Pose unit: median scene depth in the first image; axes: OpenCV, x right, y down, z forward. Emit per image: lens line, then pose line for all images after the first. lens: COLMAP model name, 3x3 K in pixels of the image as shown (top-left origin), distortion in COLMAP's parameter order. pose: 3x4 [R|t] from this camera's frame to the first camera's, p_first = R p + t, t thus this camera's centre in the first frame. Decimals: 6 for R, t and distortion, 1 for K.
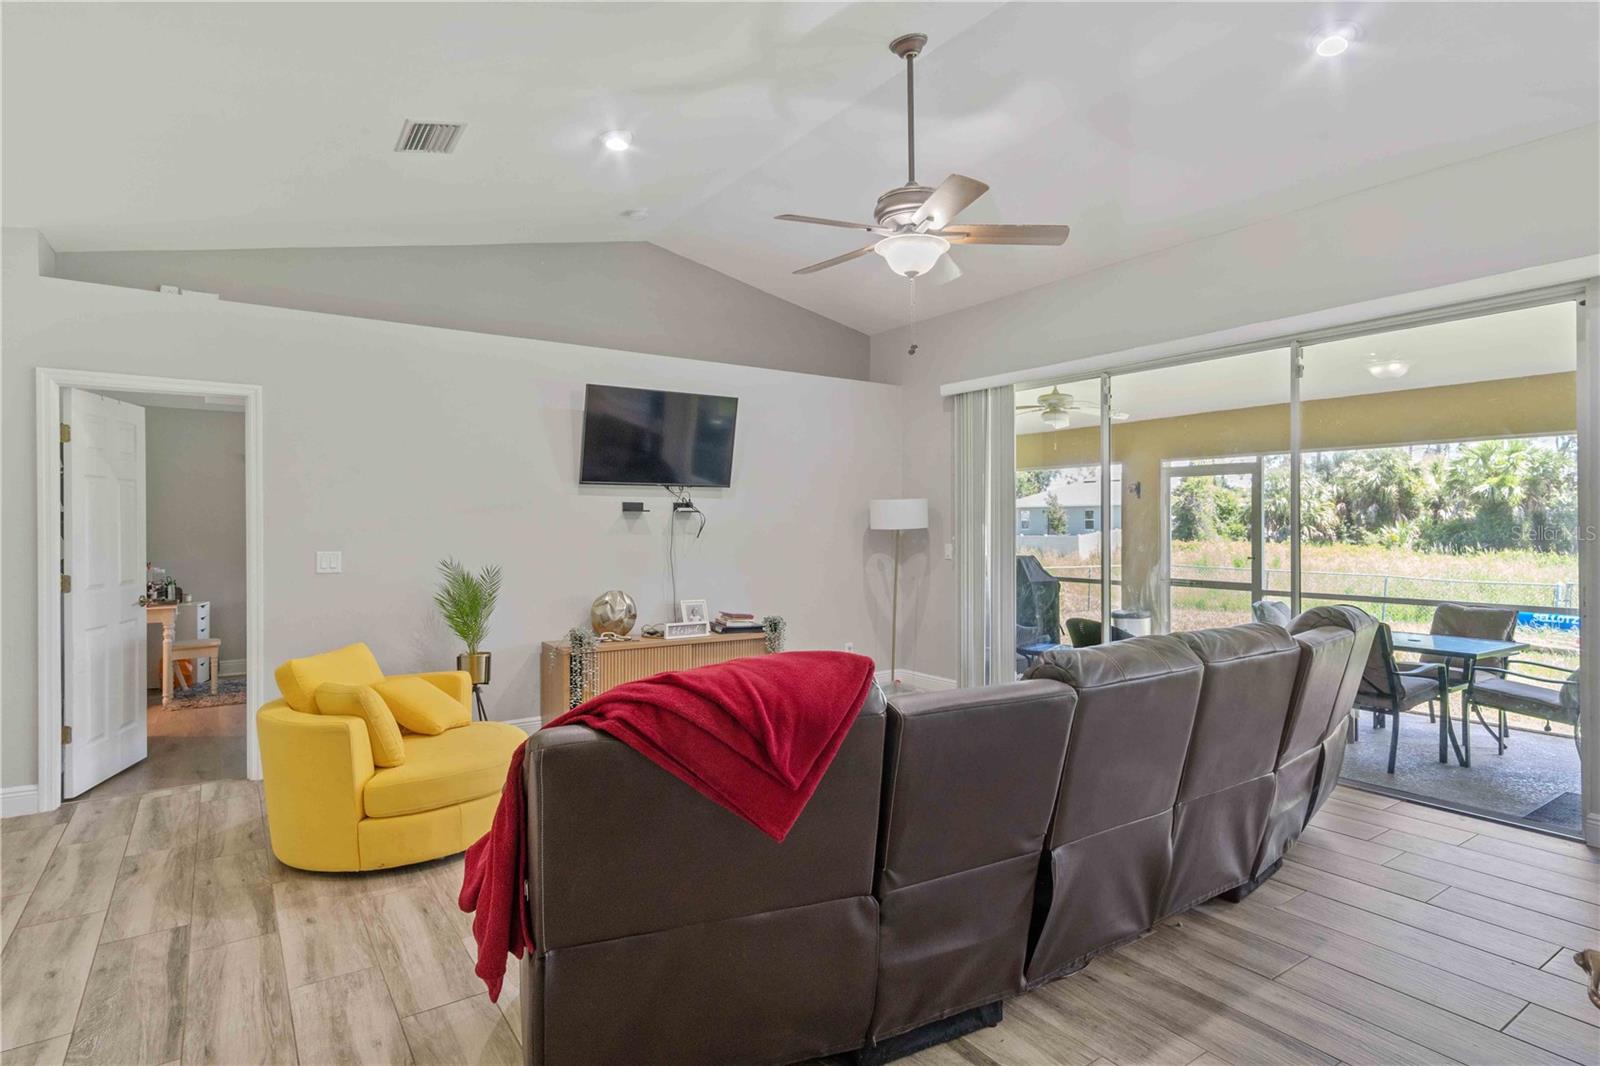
lens RADIAL K [[842.3, 0, 803.9], [0, 842.3, 526.7], [0, 0, 1]] dist [0.004437, 0.002044]
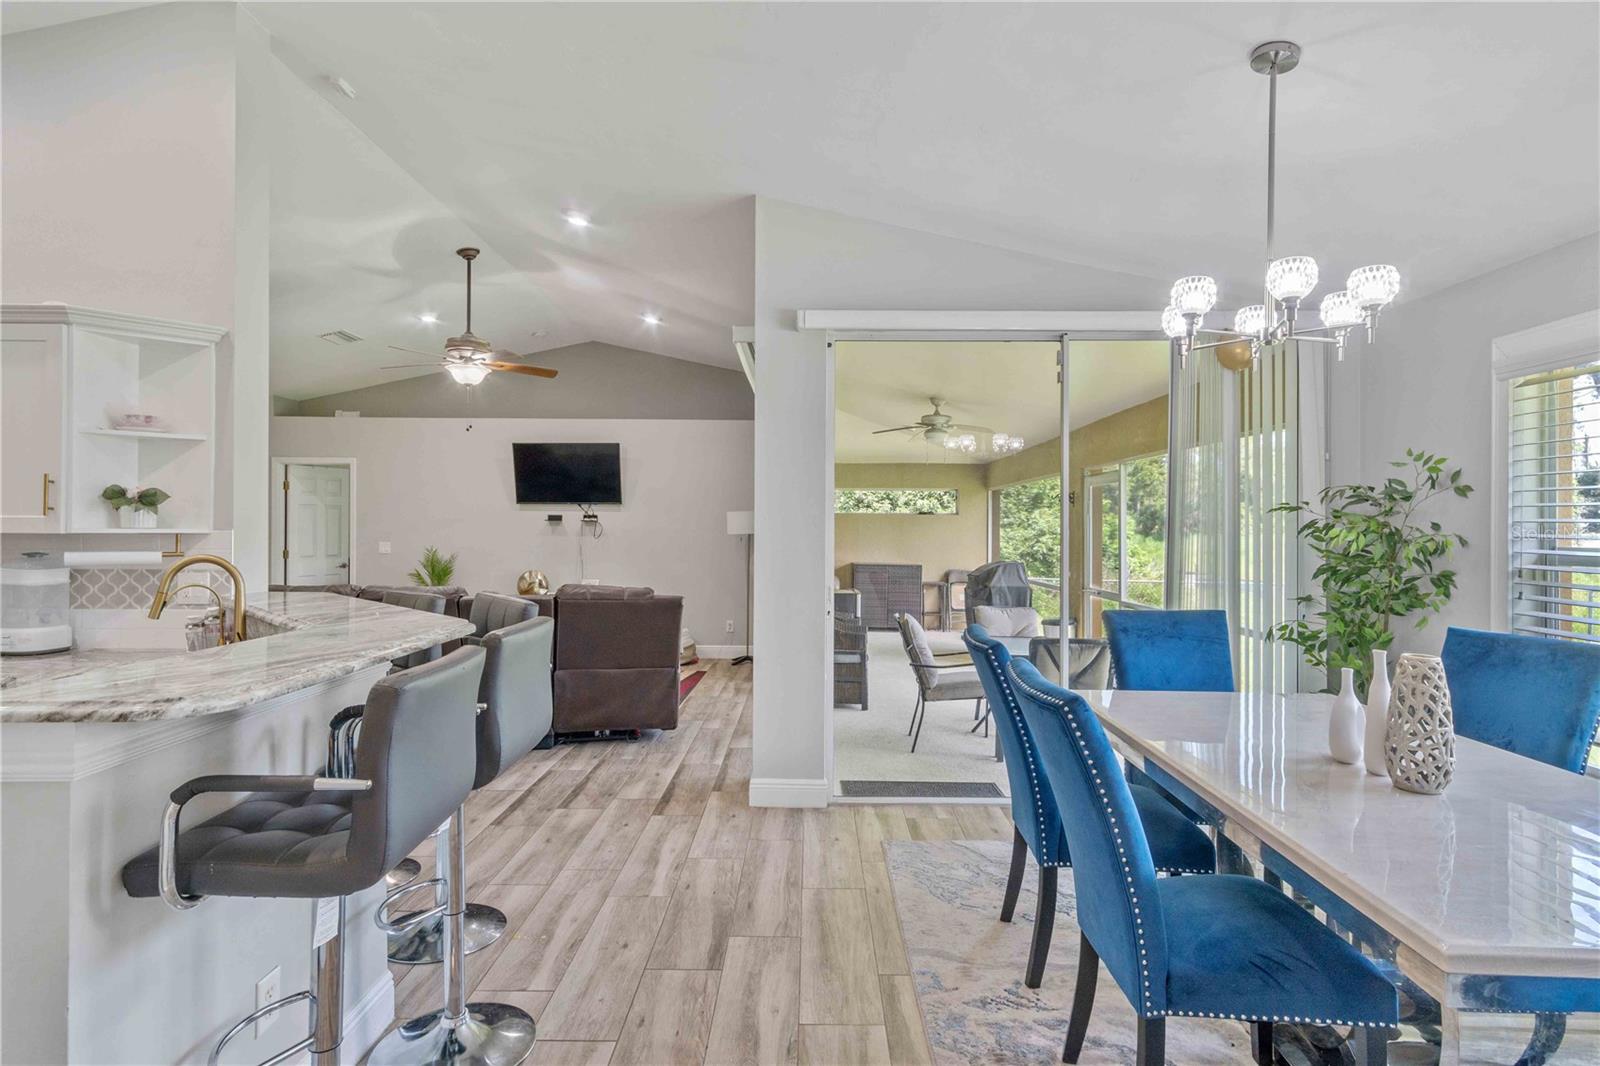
lens RADIAL K [[842.3, 0, 803.9], [0, 842.3, 526.7], [0, 0, 1]] dist [0.004437, 0.002044]
pose [[0.817552, 0.004188, -0.575839, 1.046711], [-0.009098, 0.999943, -0.005643, -0.002756], [0.575782, 0.009853, 0.817544, -0.009645]]
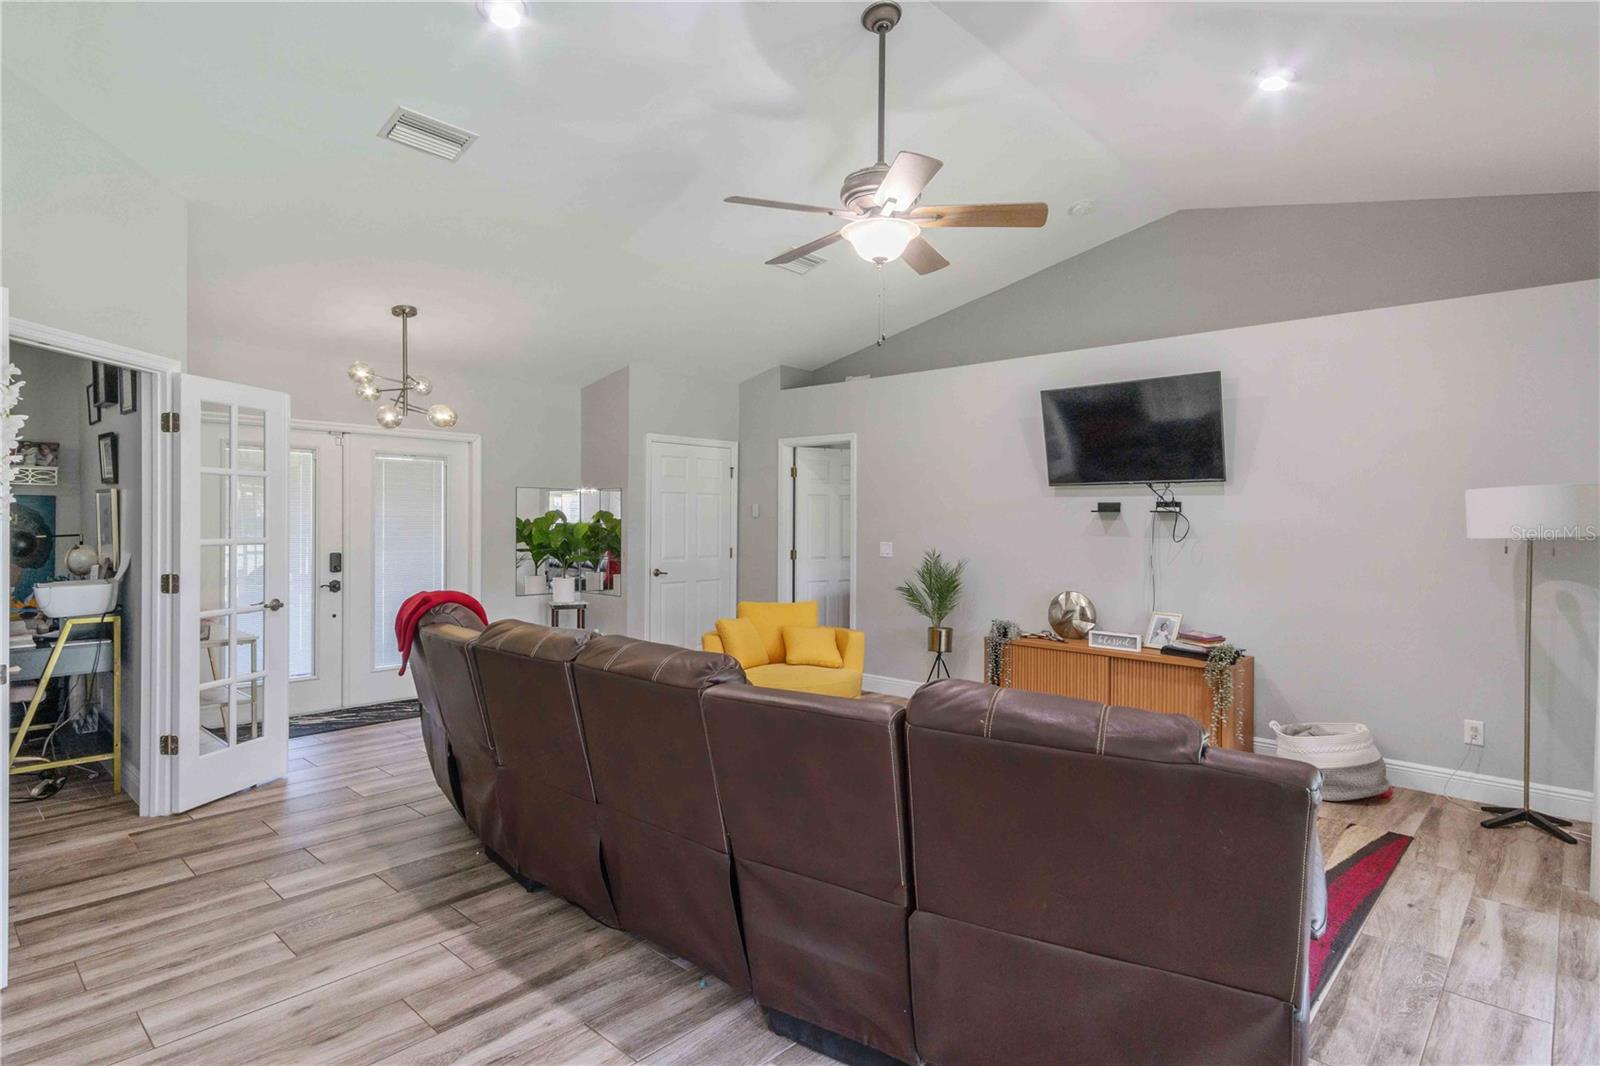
lens RADIAL K [[842.3, 0, 803.9], [0, 842.3, 526.7], [0, 0, 1]] dist [0.004437, 0.002044]
pose [[0.218021, 0.008884, -0.975904, 0.640588], [-0.011170, 0.999916, 0.006607, -0.003854], [0.975880, 0.009460, 0.218102, 0.442104]]
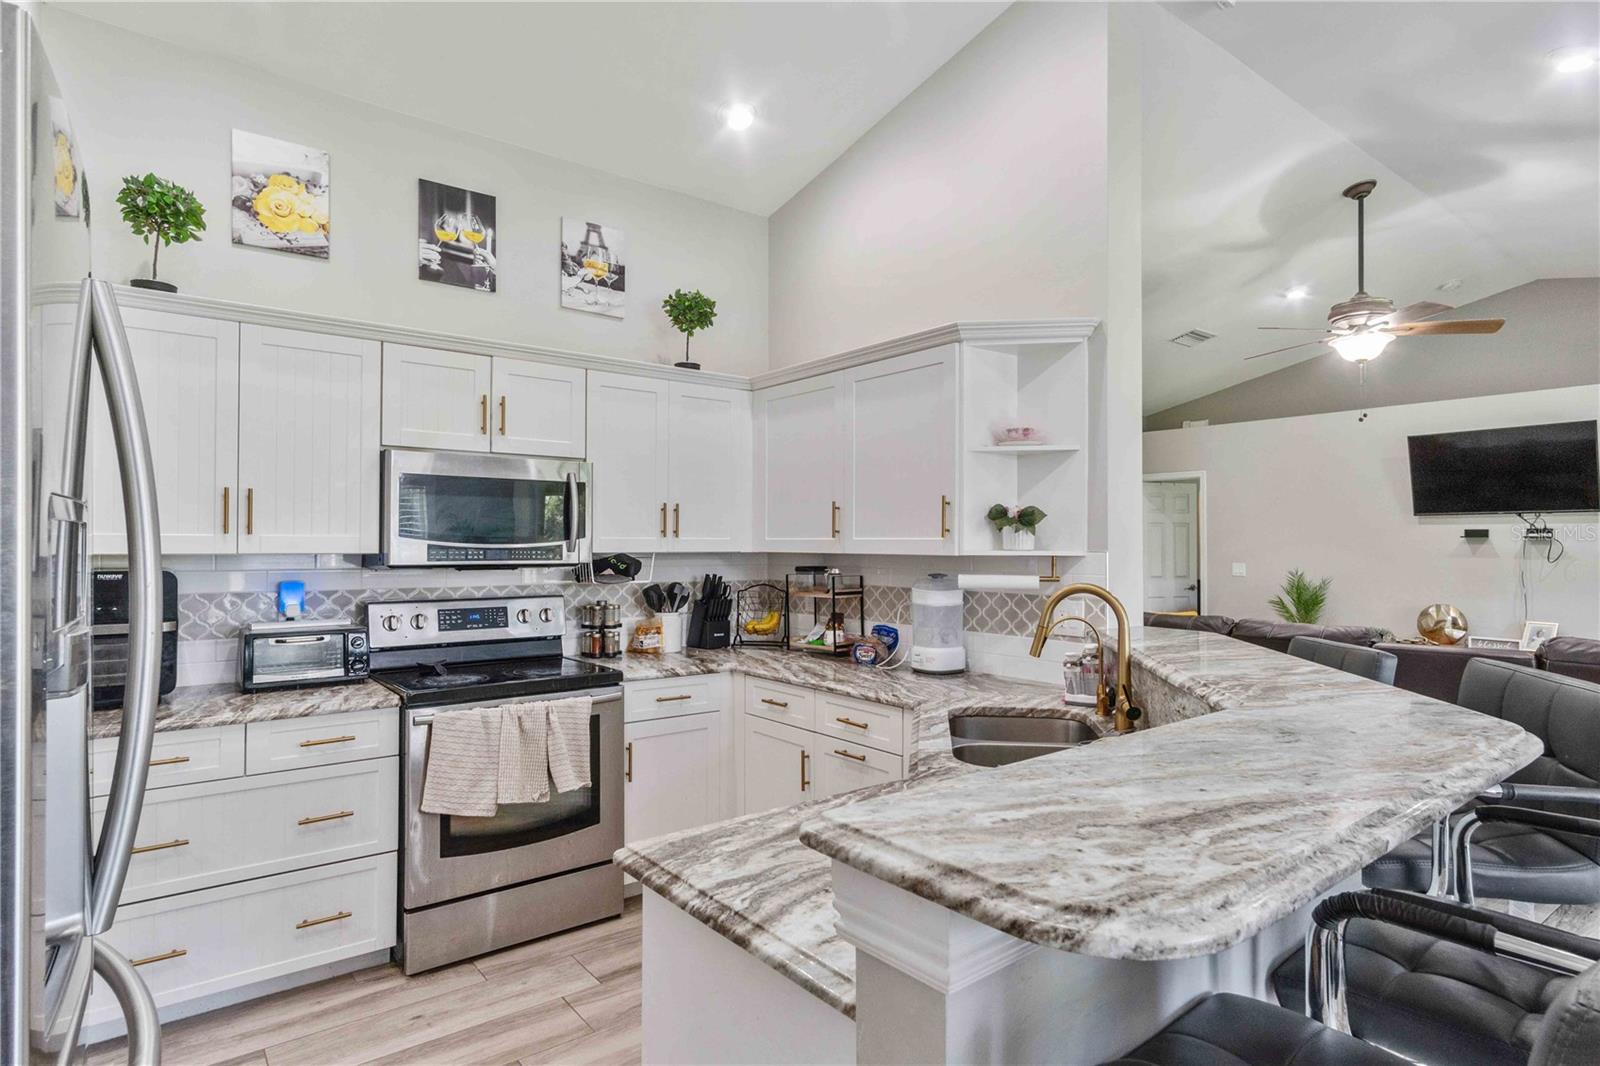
lens RADIAL K [[861.7, 0, 804.7], [0, 861.7, 534.3], [0, 0, 1]] dist [0.005340, 0.000902]
pose [[0.053375, -0.009485, -0.998529, 0.889739], [-0.006797, 0.999928, -0.009861, -0.004425], [0.998551, 0.007313, 0.053307, 0.033801]]
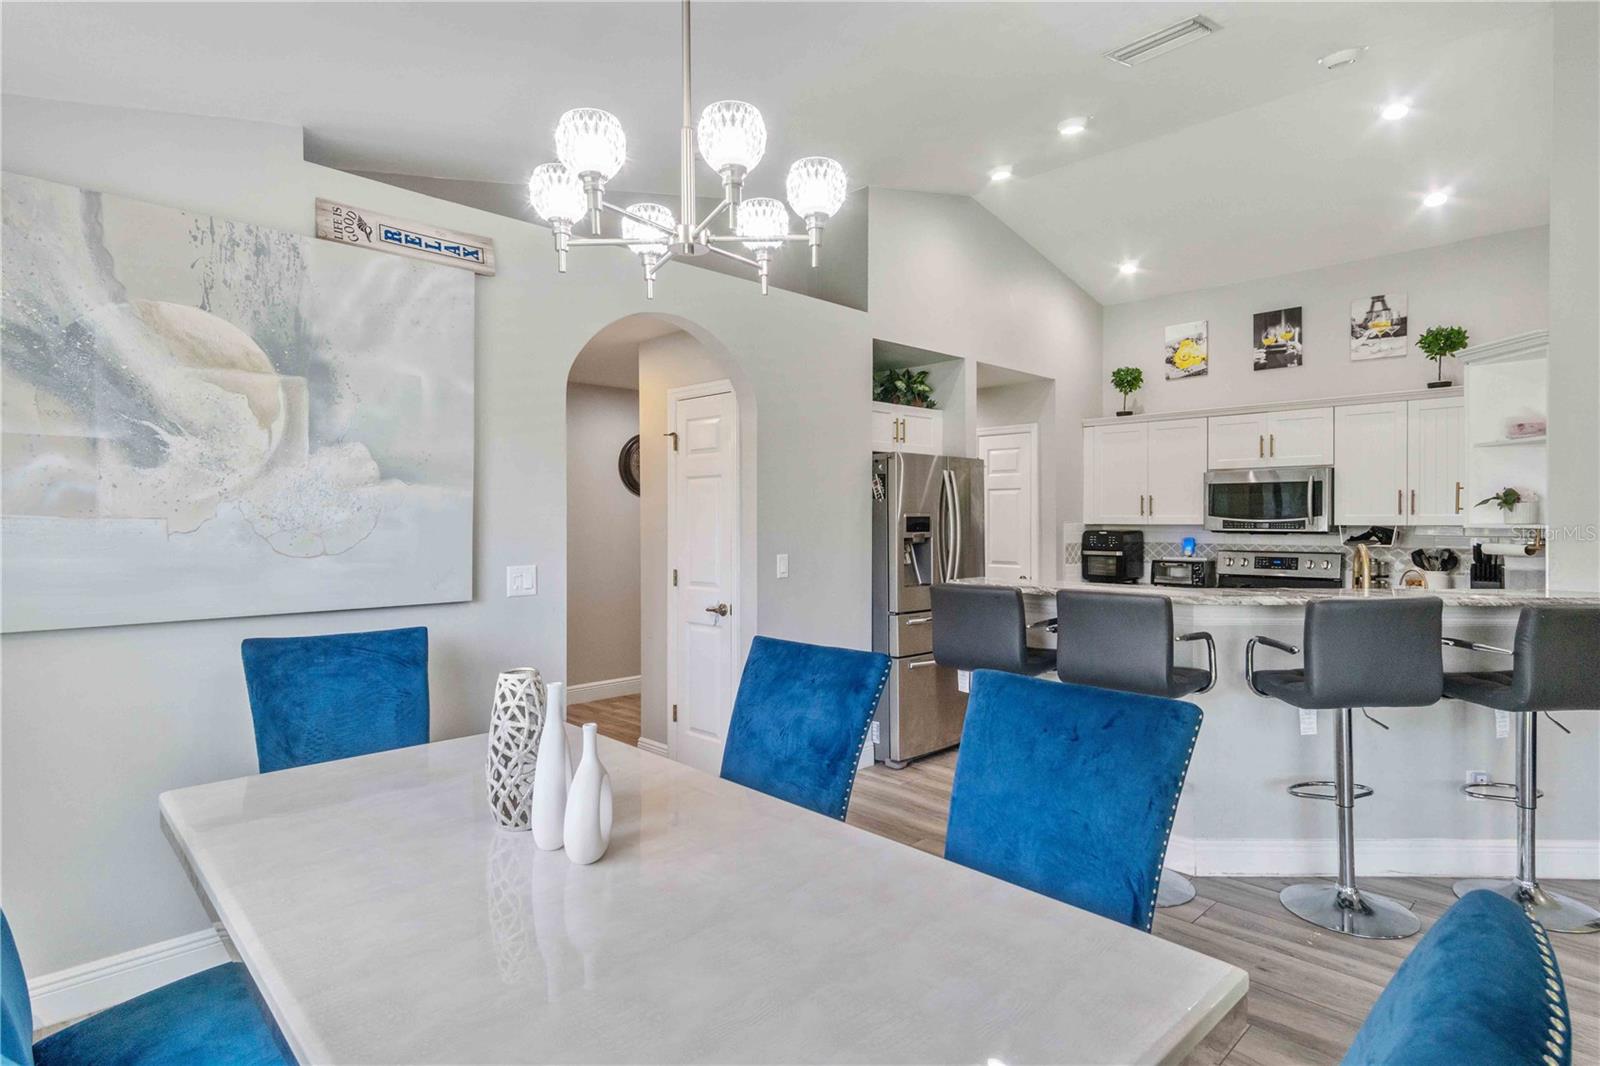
lens RADIAL K [[846.7, 0, 800.7], [0, 846.7, 521.8], [0, 0, 1]] dist [0.005159, 0.000385]
pose [[-0.985140, 0.003012, -0.171725, 1.007853], [0.001681, 0.999967, 0.007894, -0.008349], [0.171743, 0.007488, -0.985113, 0.715553]]
